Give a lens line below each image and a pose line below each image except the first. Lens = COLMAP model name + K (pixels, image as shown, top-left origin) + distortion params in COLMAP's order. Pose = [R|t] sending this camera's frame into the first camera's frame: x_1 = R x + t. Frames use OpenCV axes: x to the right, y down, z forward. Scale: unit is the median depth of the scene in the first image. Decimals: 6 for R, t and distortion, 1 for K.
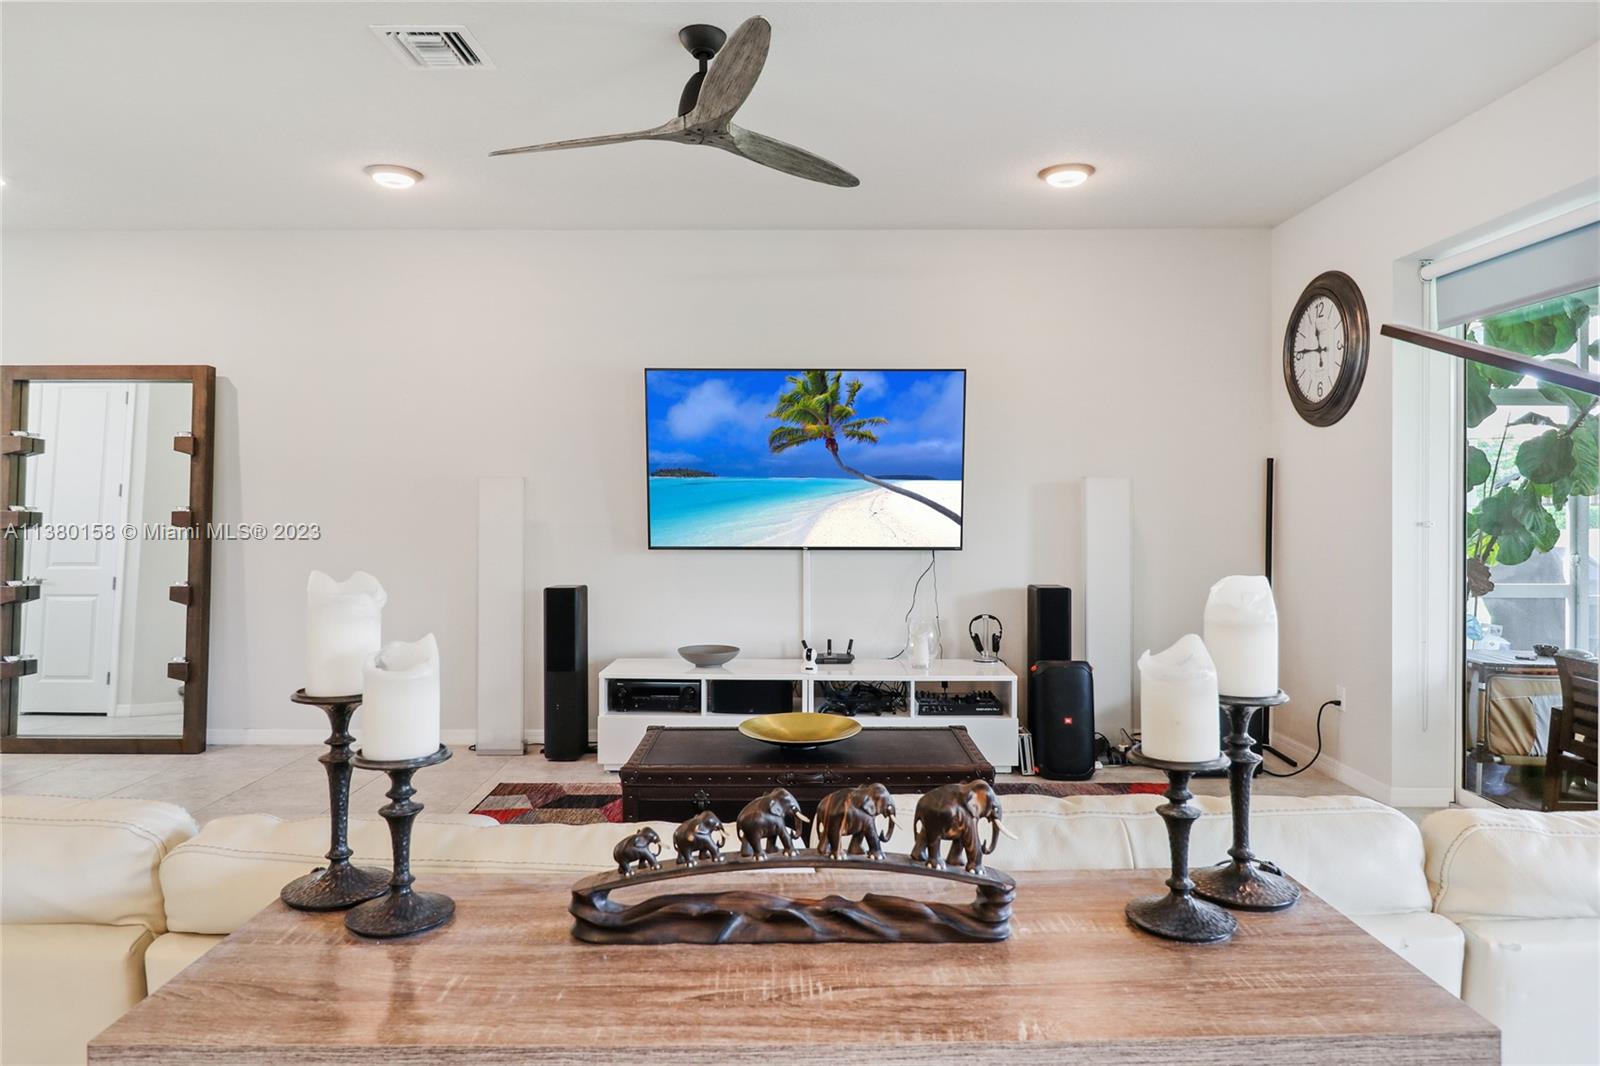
lens RADIAL K [[1021.7, 0, 801.3], [0, 1021.7, 523.2], [0, 0, 1]] dist [0.007423, -0.000565]
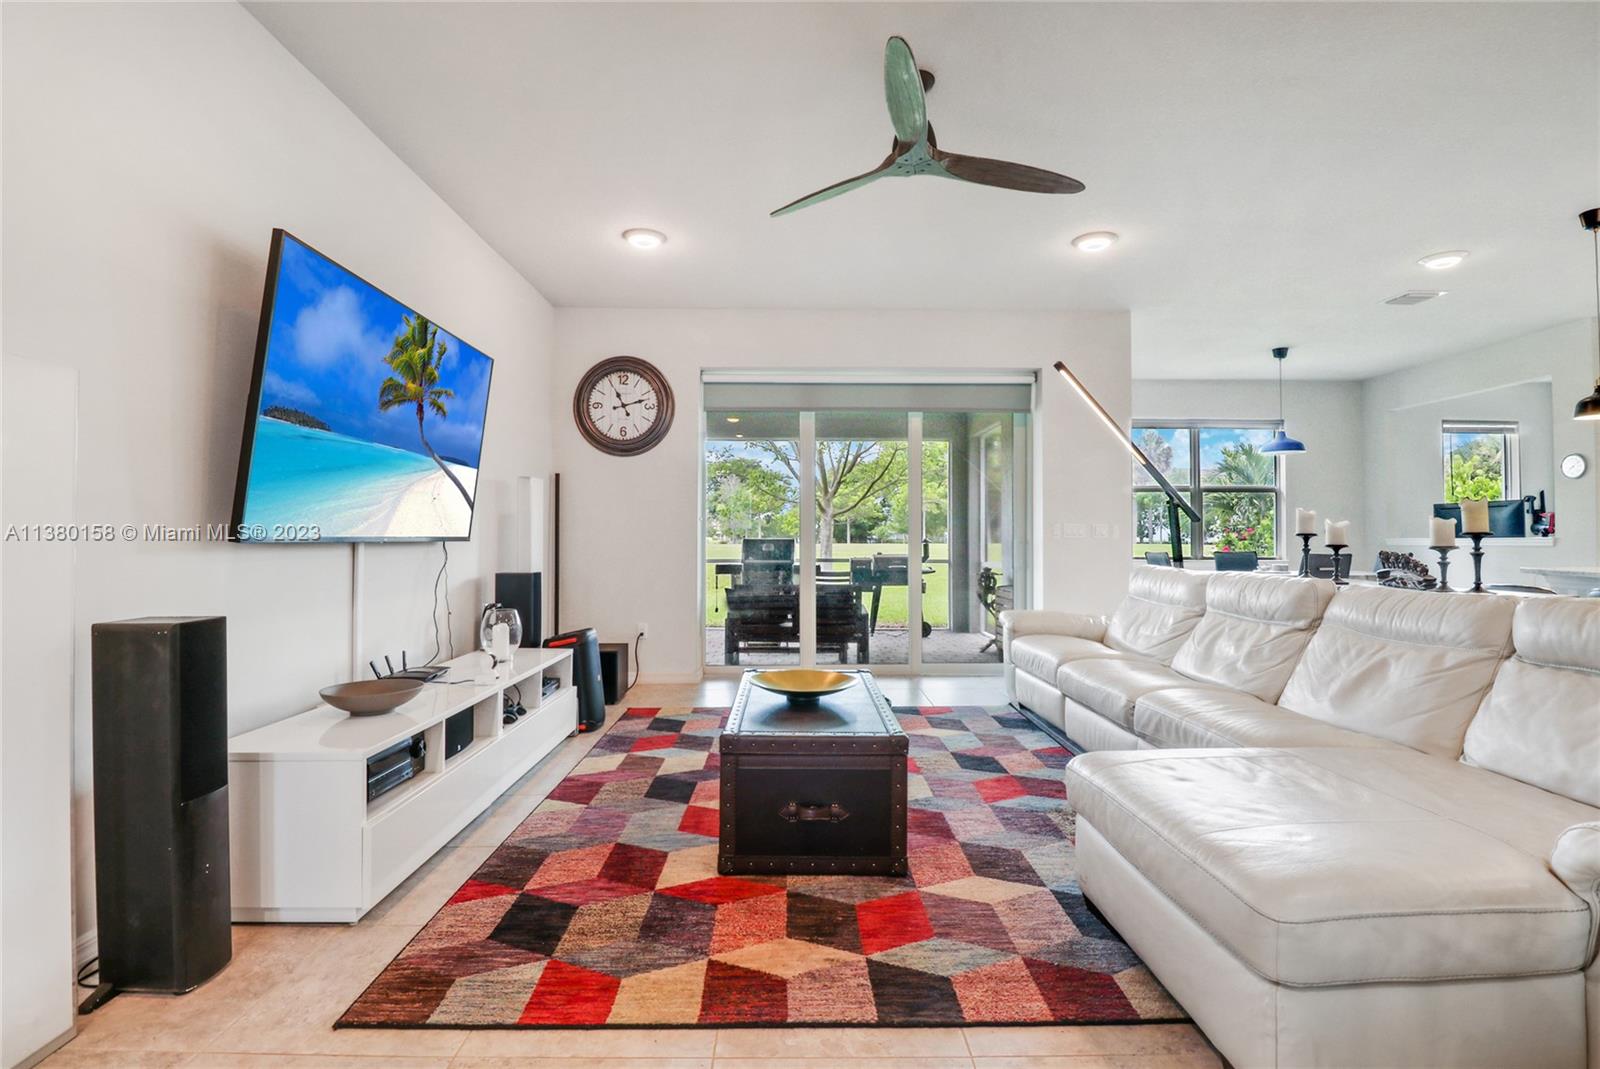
lens RADIAL K [[750.3, 0, 807.3], [0, 750.3, 520.2], [0, 0, 1]] dist [-0.008992, -0.004722]
pose [[-0.015551, 0.018835, 0.999702, -0.573800], [0.023758, 0.999547, -0.018463, 0.028480], [-0.999597, 0.023464, -0.015992, 0.702675]]
